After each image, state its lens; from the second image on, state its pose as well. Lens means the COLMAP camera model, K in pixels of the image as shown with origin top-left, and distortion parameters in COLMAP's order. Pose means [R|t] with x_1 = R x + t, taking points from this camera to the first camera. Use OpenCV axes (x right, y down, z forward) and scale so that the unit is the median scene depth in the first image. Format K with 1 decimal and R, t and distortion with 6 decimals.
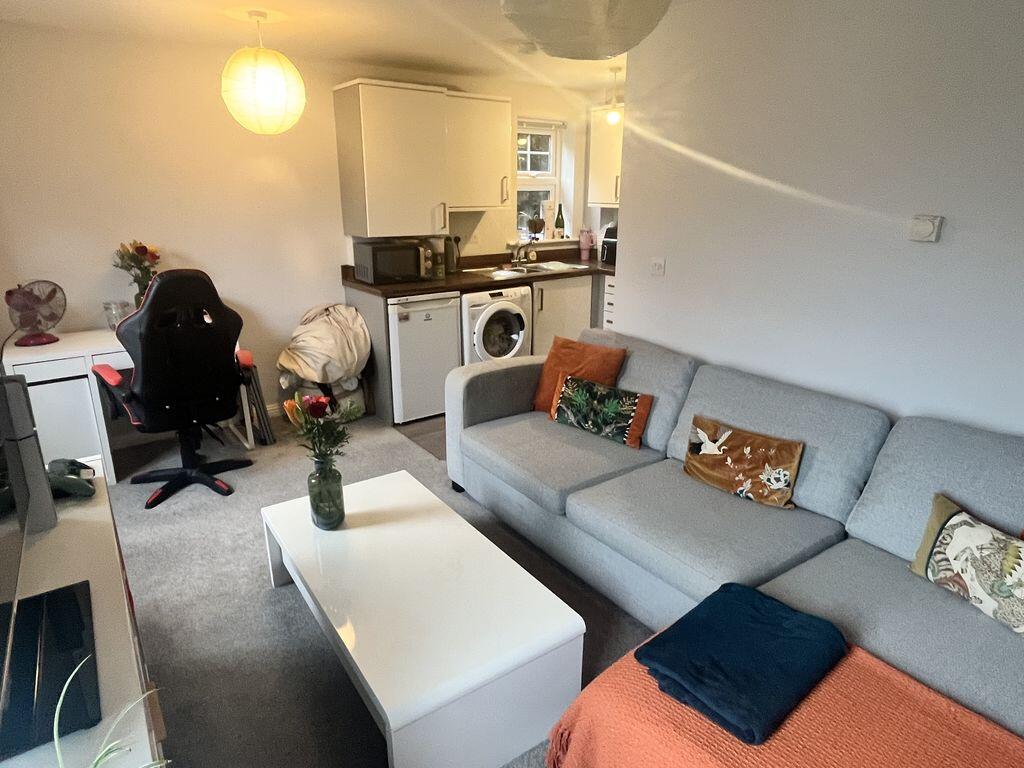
lens RADIAL K [[608.1, 0, 509.8], [0, 608.1, 377.5], [0, 0, 1]] dist [-0.003224, -0.000312]
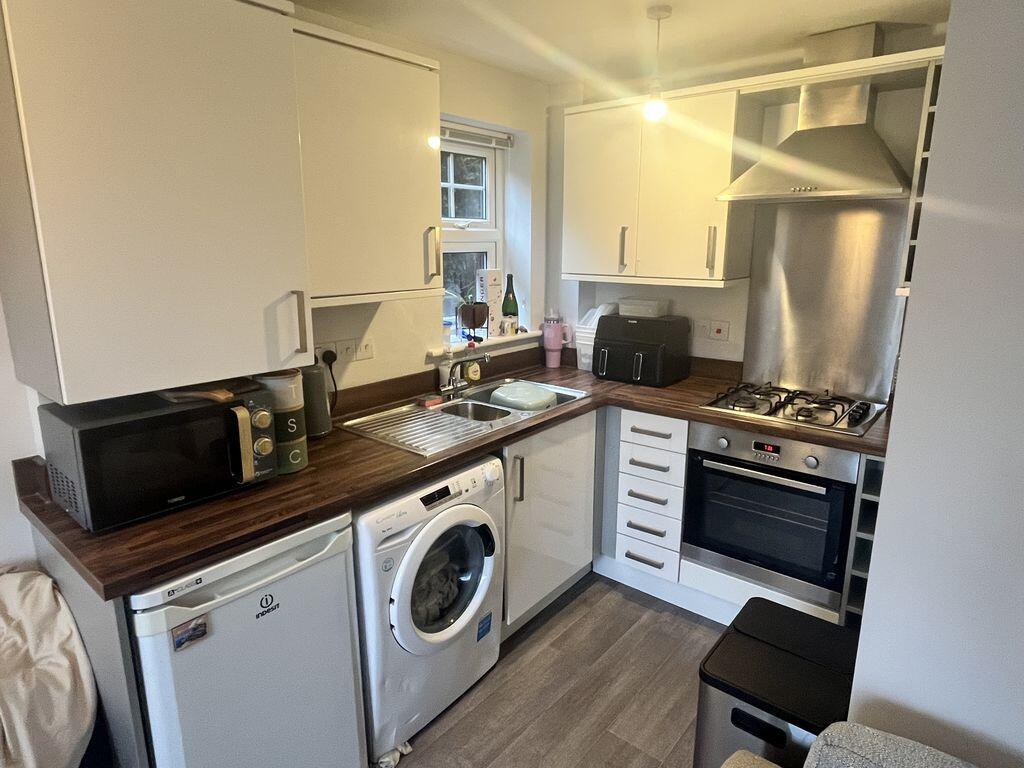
lens RADIAL K [[608.1, 0, 509.8], [0, 608.1, 377.5], [0, 0, 1]] dist [-0.003224, -0.000312]
pose [[0.972701, -0.053540, 0.225800, -0.061290], [0.071242, 0.994930, -0.070989, -0.177797], [-0.220854, 0.085137, 0.971584, 0.541527]]
